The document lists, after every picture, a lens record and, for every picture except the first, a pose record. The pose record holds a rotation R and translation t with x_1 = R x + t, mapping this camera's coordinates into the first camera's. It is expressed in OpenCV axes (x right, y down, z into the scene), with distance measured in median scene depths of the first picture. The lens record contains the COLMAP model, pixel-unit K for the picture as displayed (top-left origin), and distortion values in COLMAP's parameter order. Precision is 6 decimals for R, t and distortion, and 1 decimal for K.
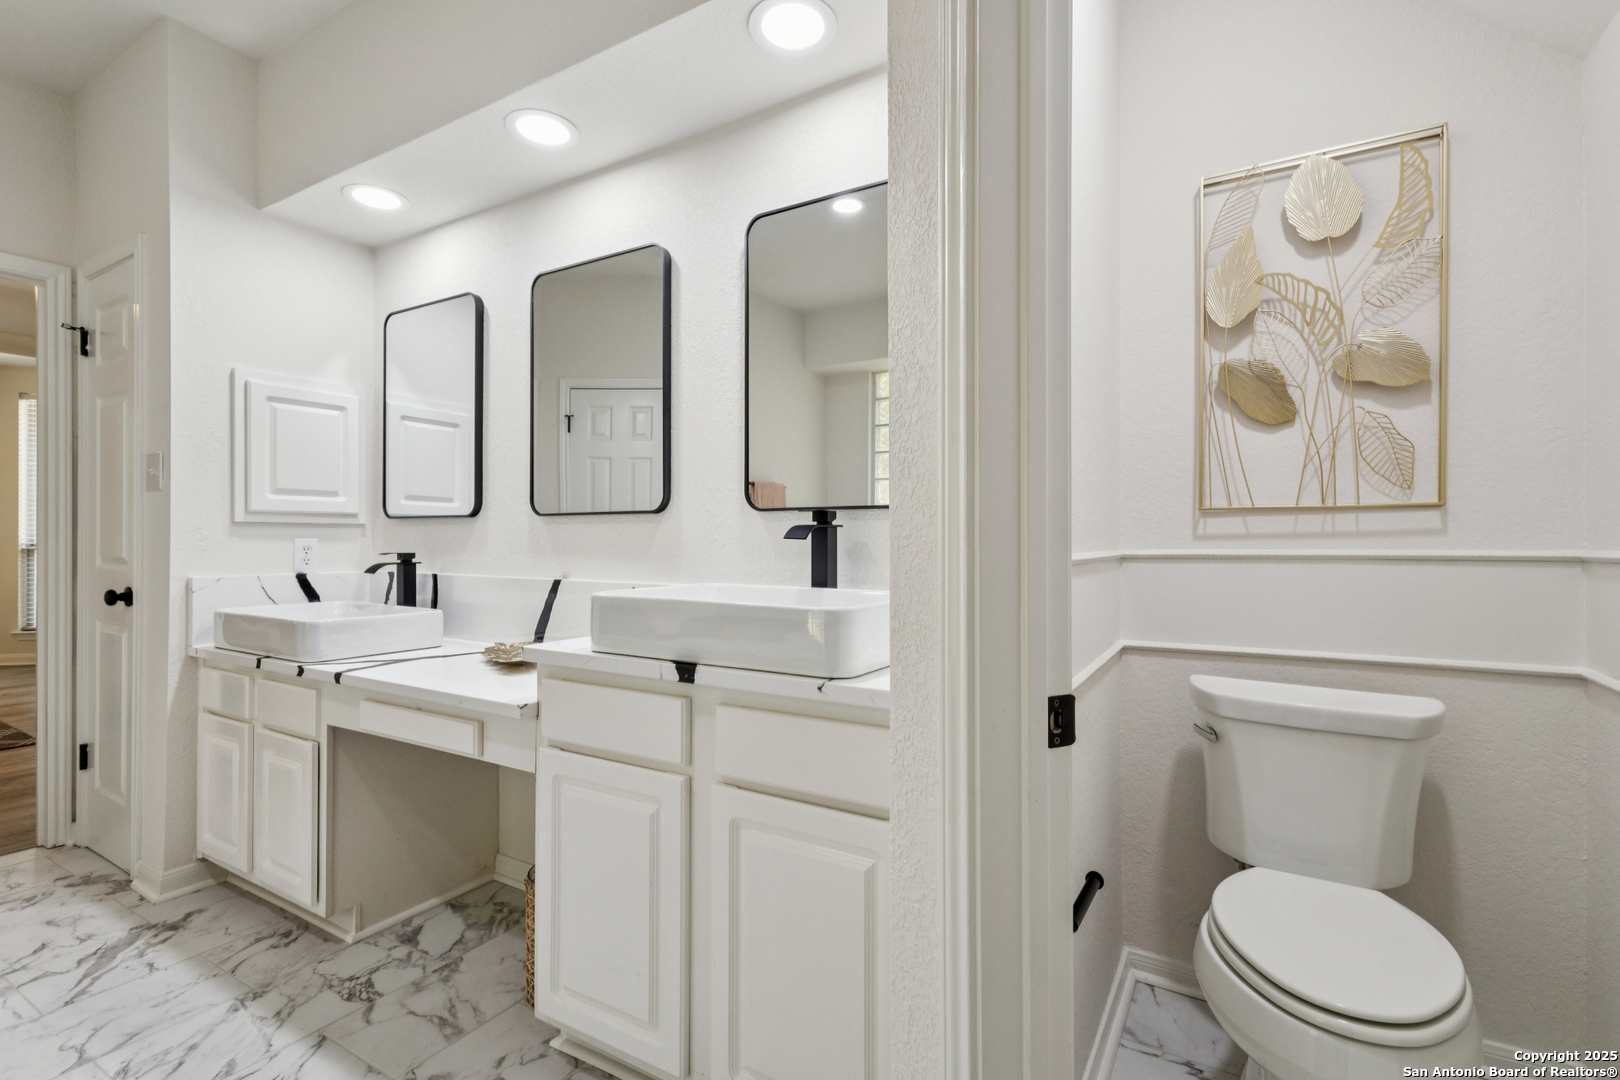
lens RADIAL K [[747.1, 0, 806.5], [0, 747.1, 539.1], [0, 0, 1]] dist [0.007088, -0.001633]
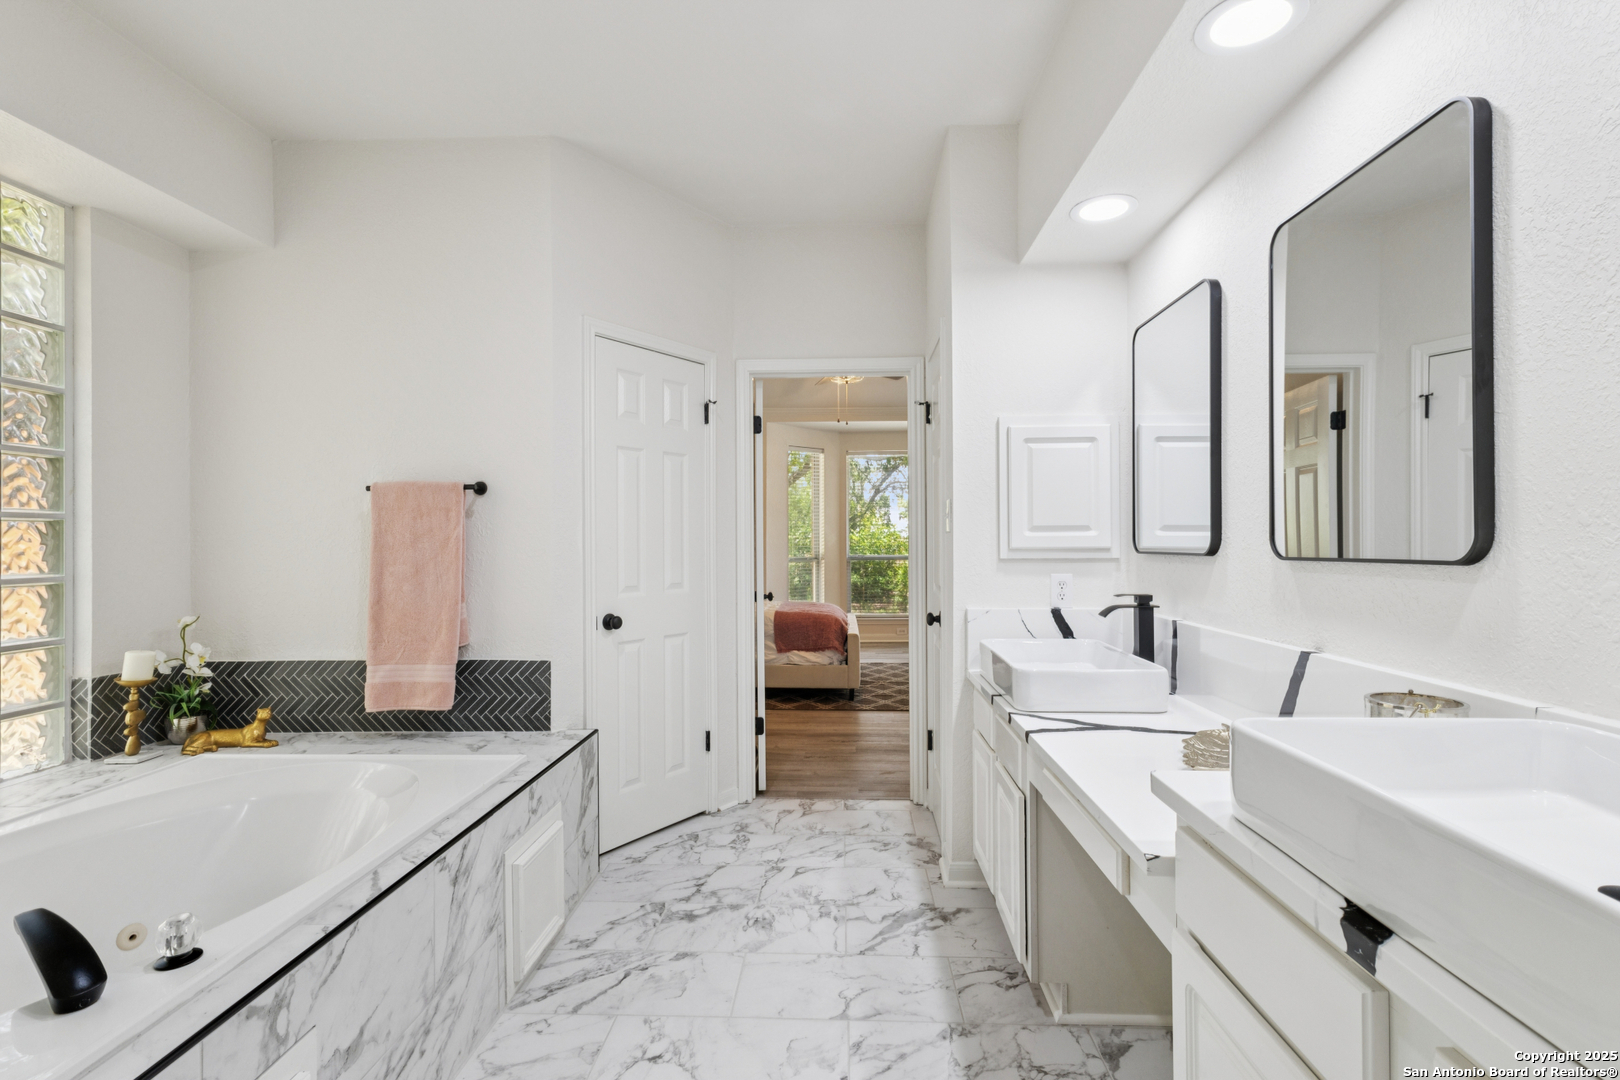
lens RADIAL K [[747.1, 0, 809.6], [0, 747.1, 538.3], [0, 0, 1]] dist [0.007088, -0.001633]
pose [[0.481154, -0.010211, -0.876577, 0.057829], [0.006082, 0.999947, -0.008310, -0.048800], [0.876615, -0.001333, 0.481191, 0.258118]]
